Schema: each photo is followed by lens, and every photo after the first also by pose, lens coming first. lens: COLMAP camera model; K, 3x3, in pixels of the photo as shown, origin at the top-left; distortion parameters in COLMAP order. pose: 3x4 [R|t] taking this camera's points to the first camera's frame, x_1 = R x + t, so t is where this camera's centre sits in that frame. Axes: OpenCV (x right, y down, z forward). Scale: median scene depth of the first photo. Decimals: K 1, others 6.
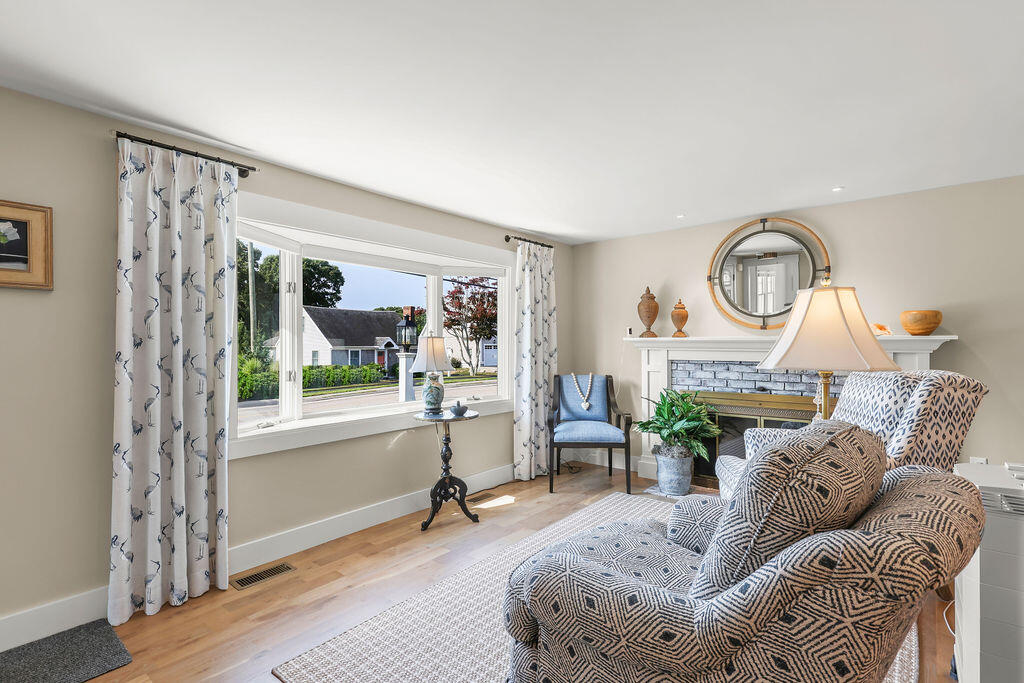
lens RADIAL K [[489.8, 0, 506.3], [0, 489.8, 339.0], [0, 0, 1]] dist [0.034340, -0.006459]
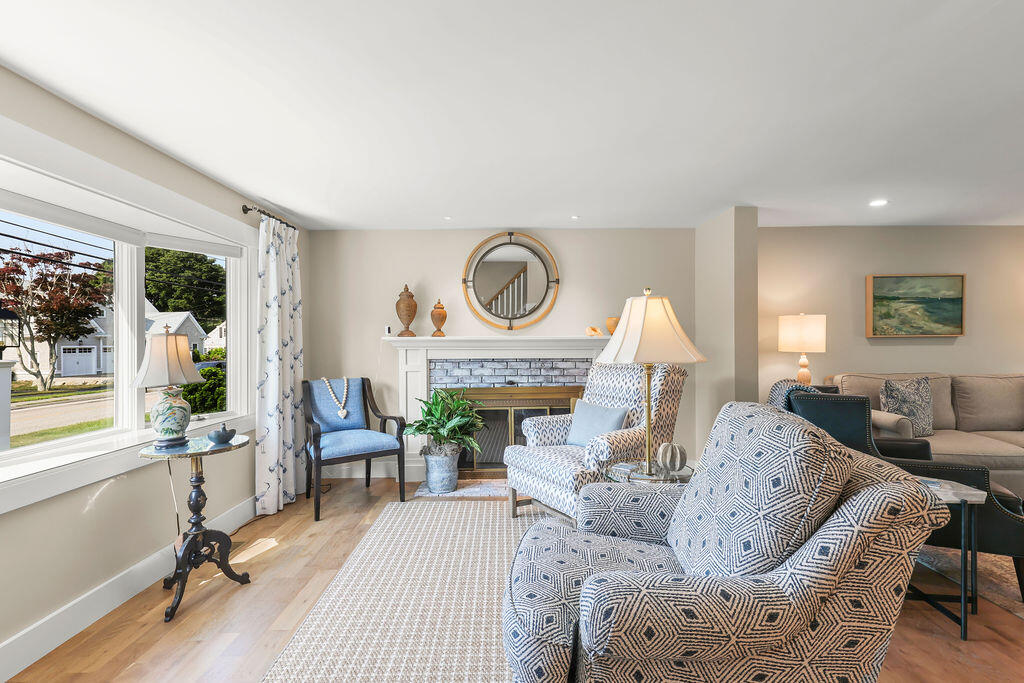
lens RADIAL K [[489.8, 0, 519.1], [0, 489.8, 340.1], [0, 0, 1]] dist [0.034340, -0.006459]
pose [[0.768932, -0.001479, 0.639328, -0.215918], [-0.000039, 0.999997, 0.002360, 0.001407], [-0.639330, -0.001839, 0.768930, 0.148907]]
